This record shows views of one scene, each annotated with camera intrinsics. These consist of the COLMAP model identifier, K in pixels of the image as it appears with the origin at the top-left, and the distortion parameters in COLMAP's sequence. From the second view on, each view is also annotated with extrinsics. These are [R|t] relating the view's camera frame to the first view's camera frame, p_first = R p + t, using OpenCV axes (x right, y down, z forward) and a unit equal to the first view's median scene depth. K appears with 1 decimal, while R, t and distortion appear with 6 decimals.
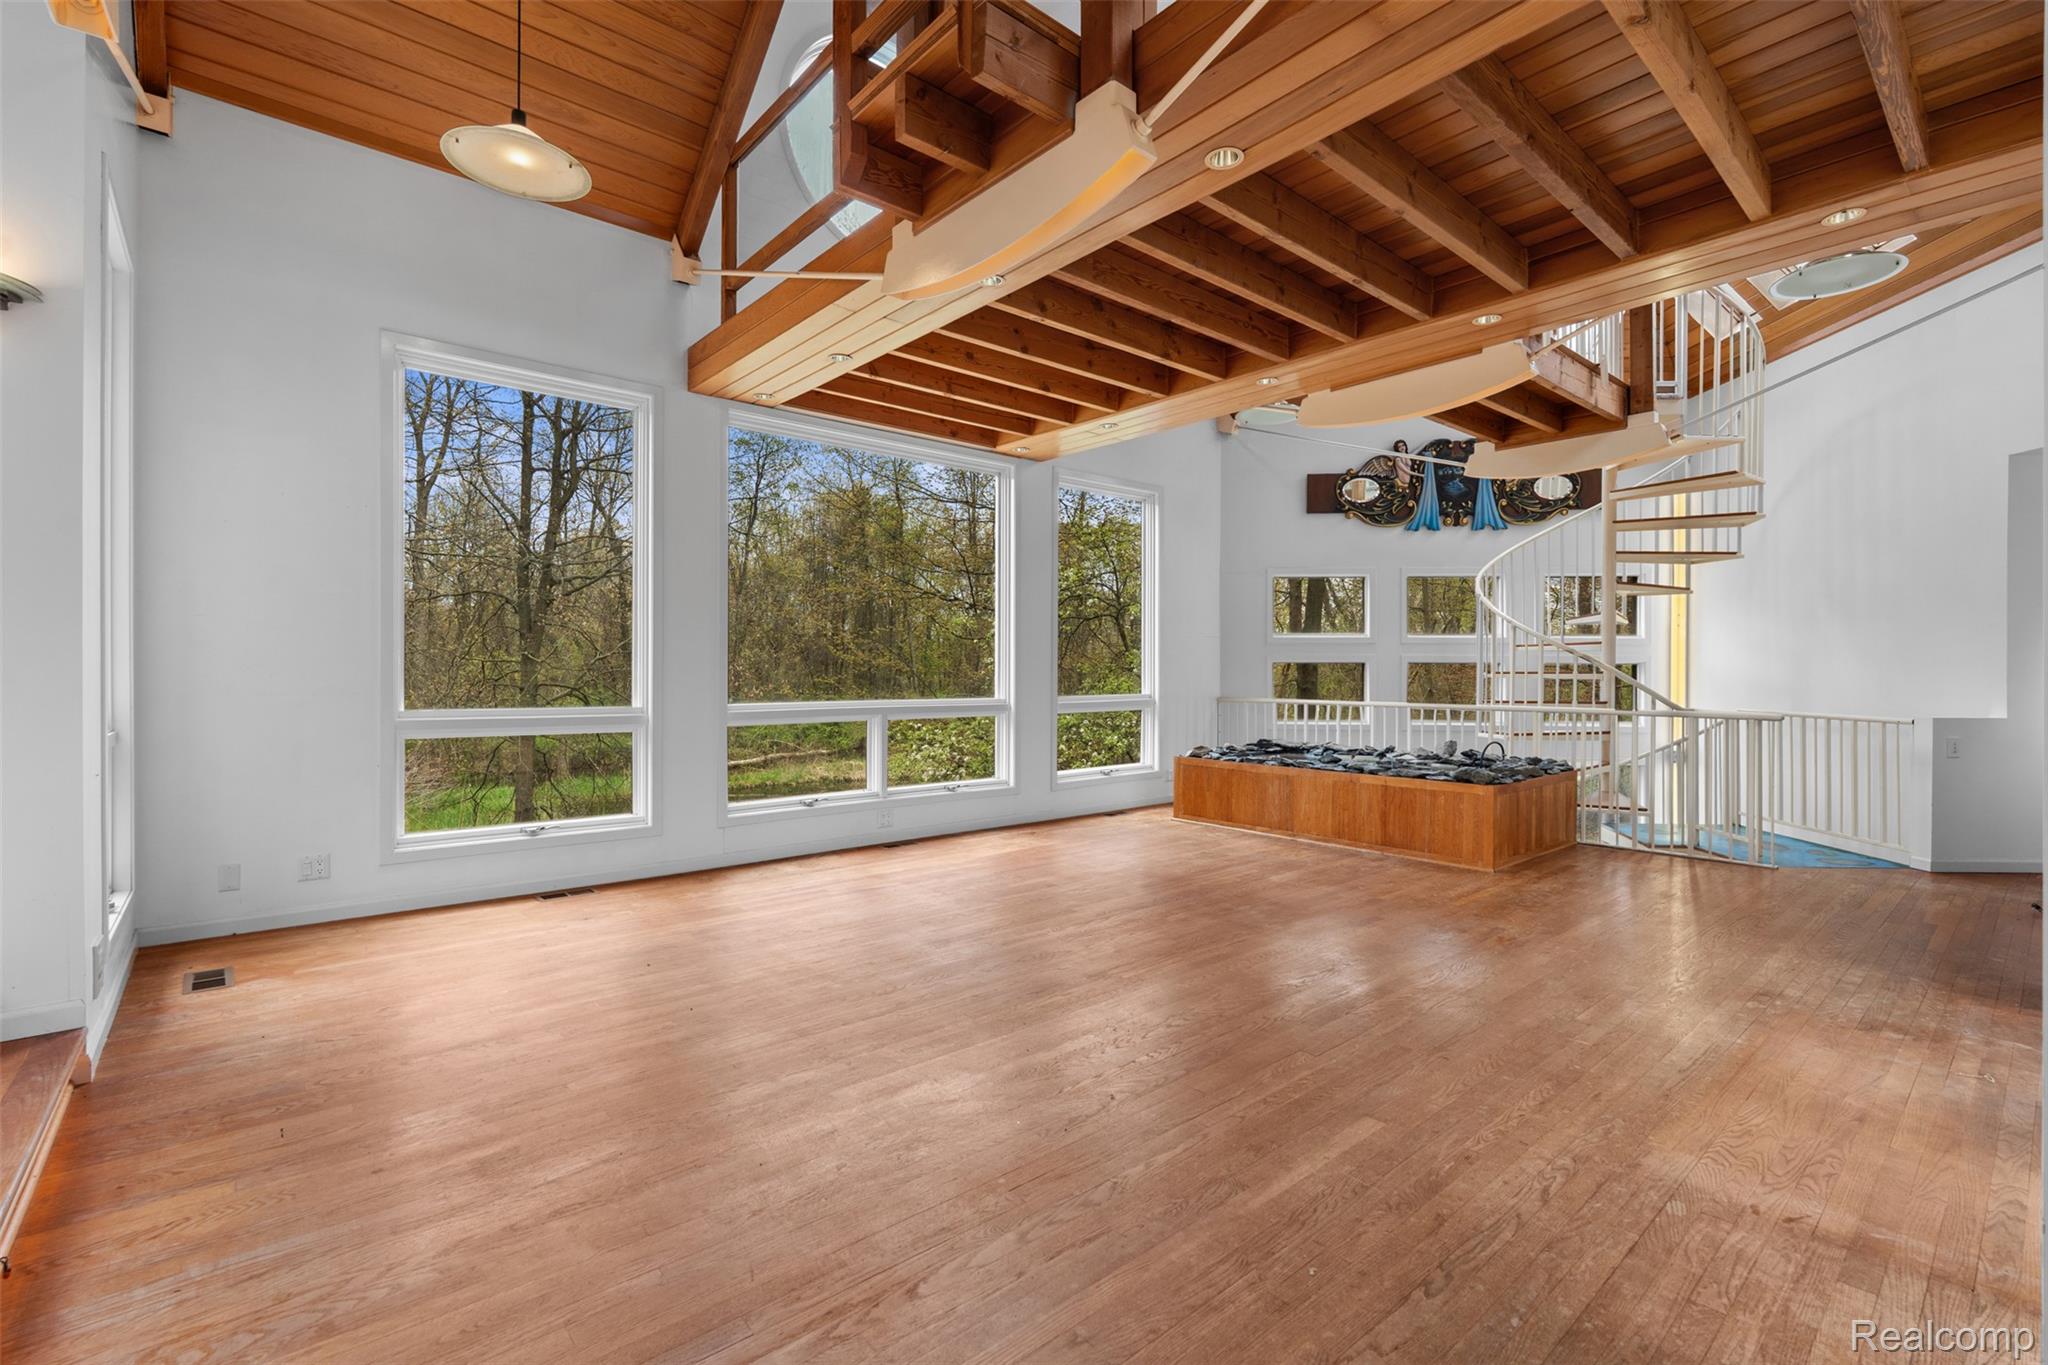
lens RADIAL K [[915.2, 0, 1022.1], [0, 915.2, 660.5], [0, 0, 1]] dist [-0.001135, -0.000605]
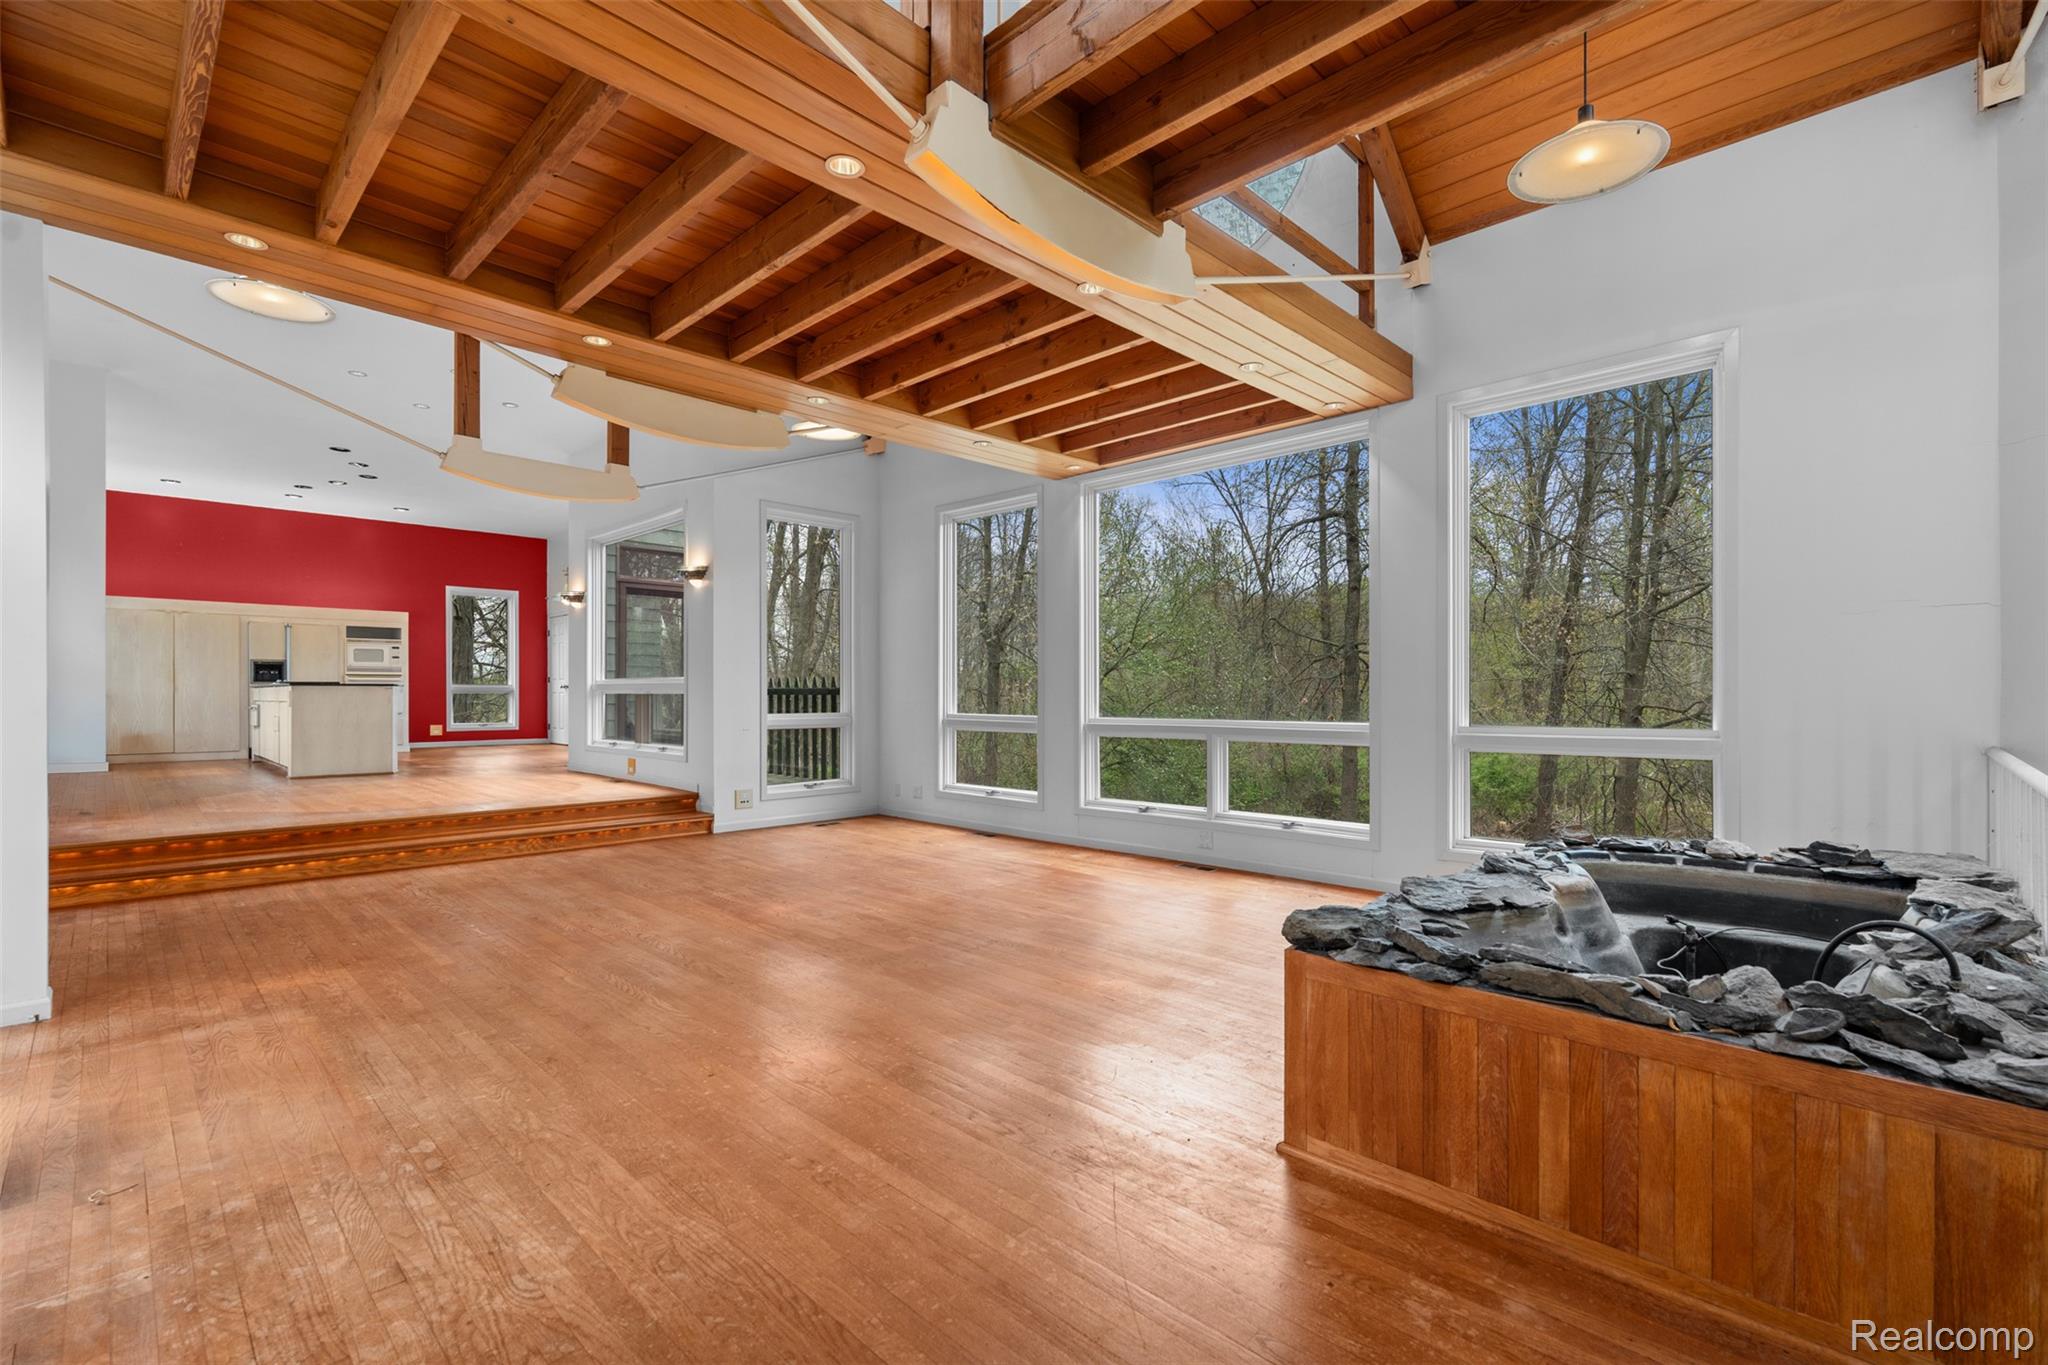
lens RADIAL K [[889.3, 0, 1024.0], [0, 889.3, 682.5], [0, 0, 1]] dist [-0.002061, -0.000152]
pose [[0.088151, -0.014808, -0.995997, 0.791855], [0.014785, 0.999799, -0.013556, 0.013451], [0.995997, -0.013531, 0.088352, 0.724089]]
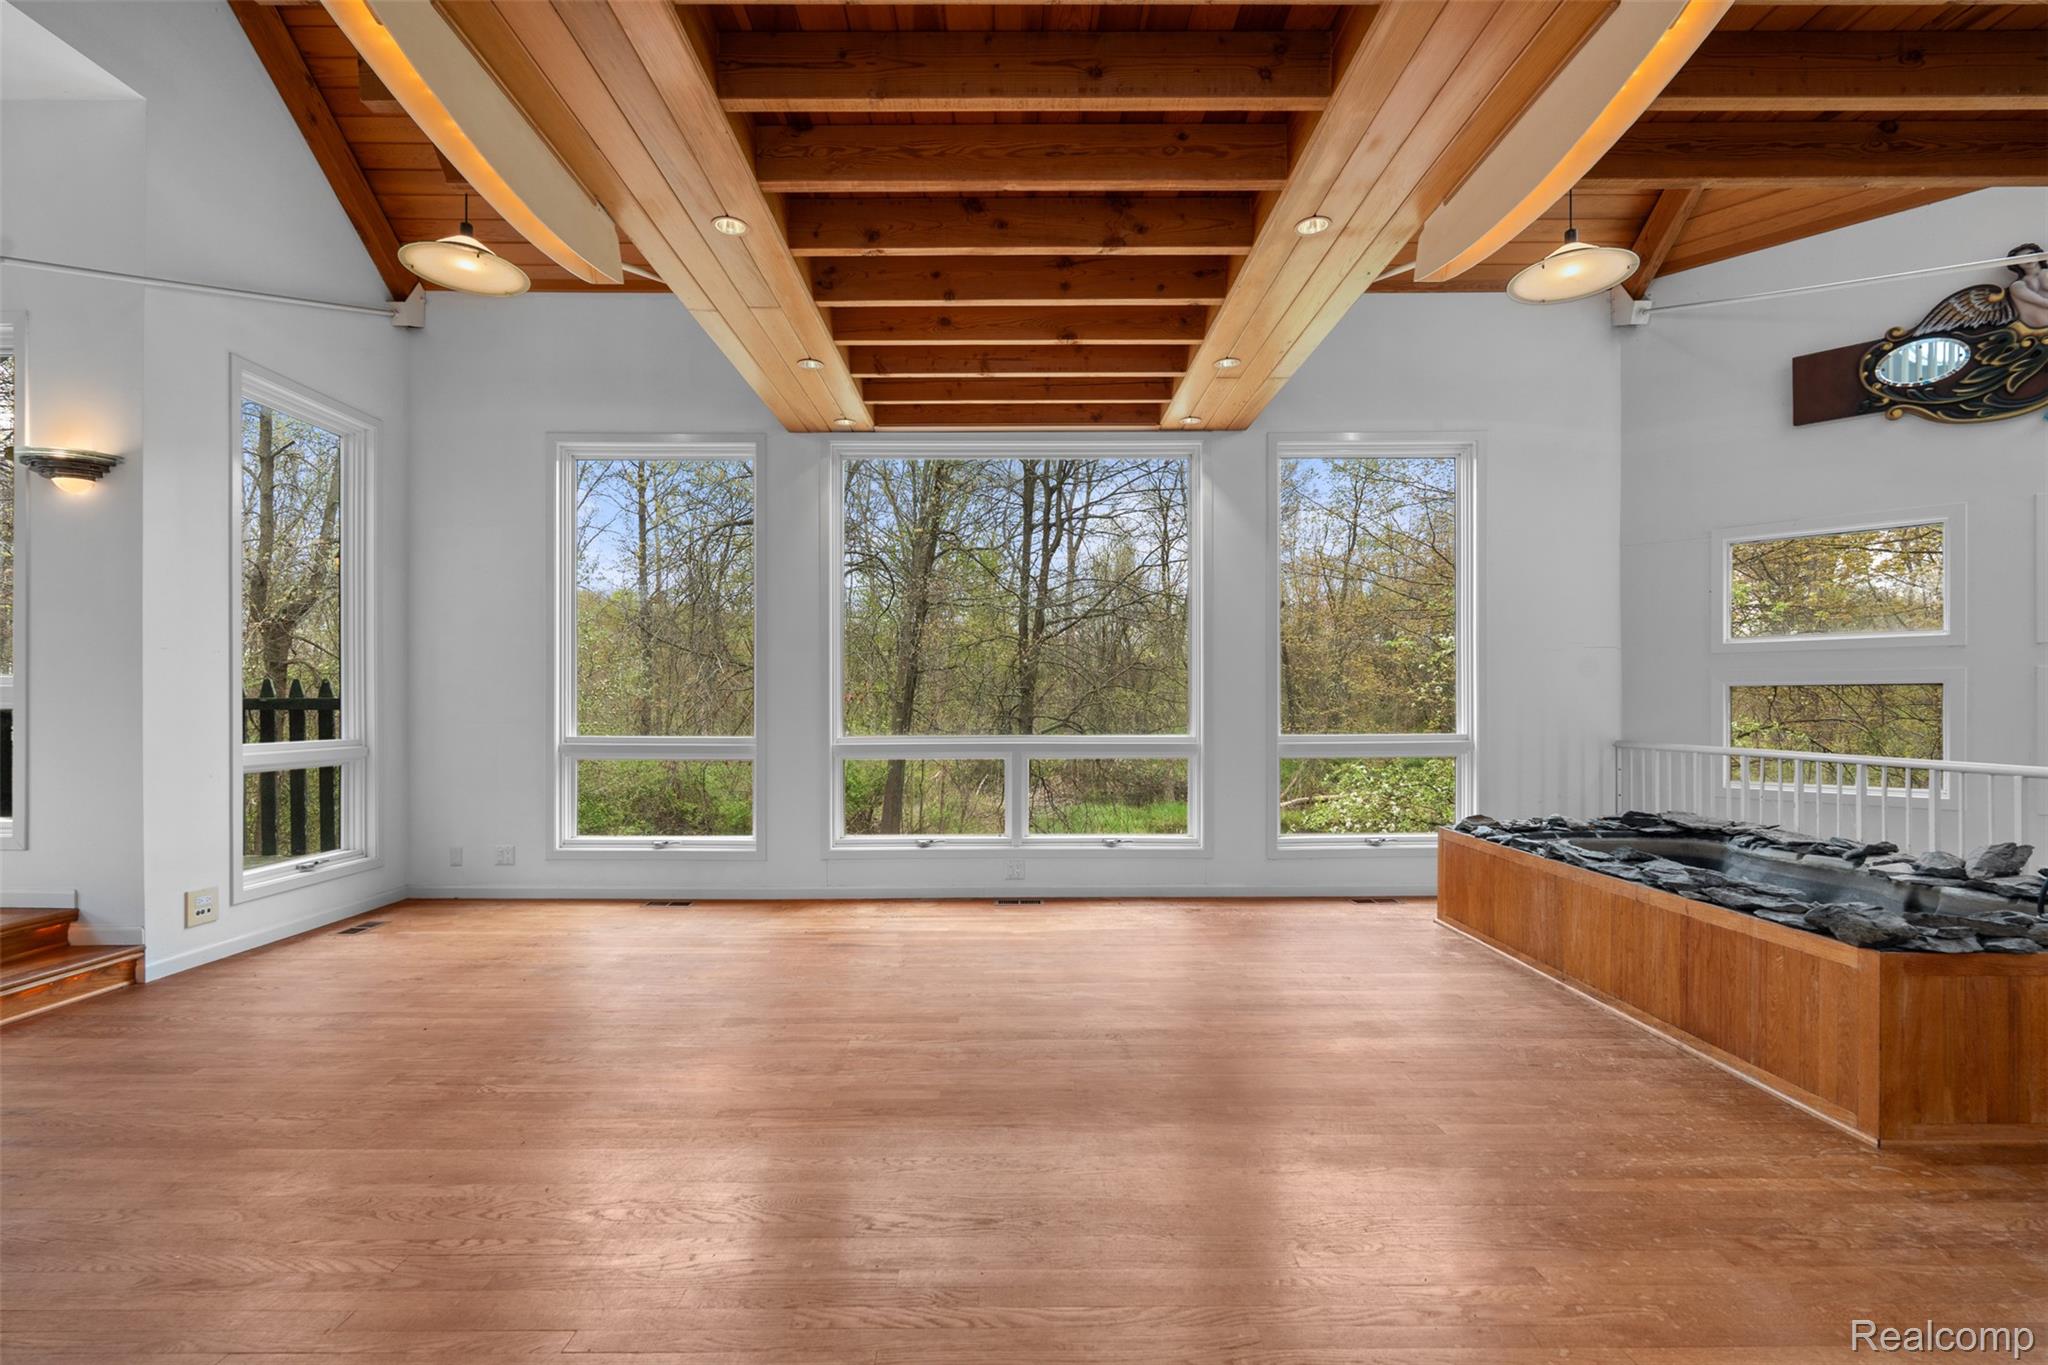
lens RADIAL K [[897.5, 0, 1001.3], [0, 897.5, 694.4], [0, 0, 1]] dist [-0.003761, 0.000034]
pose [[0.757134, -0.011302, -0.653162, 0.410708], [0.012298, 0.999920, -0.003046, 0.005776], [0.653144, -0.005727, 0.757212, 0.335796]]
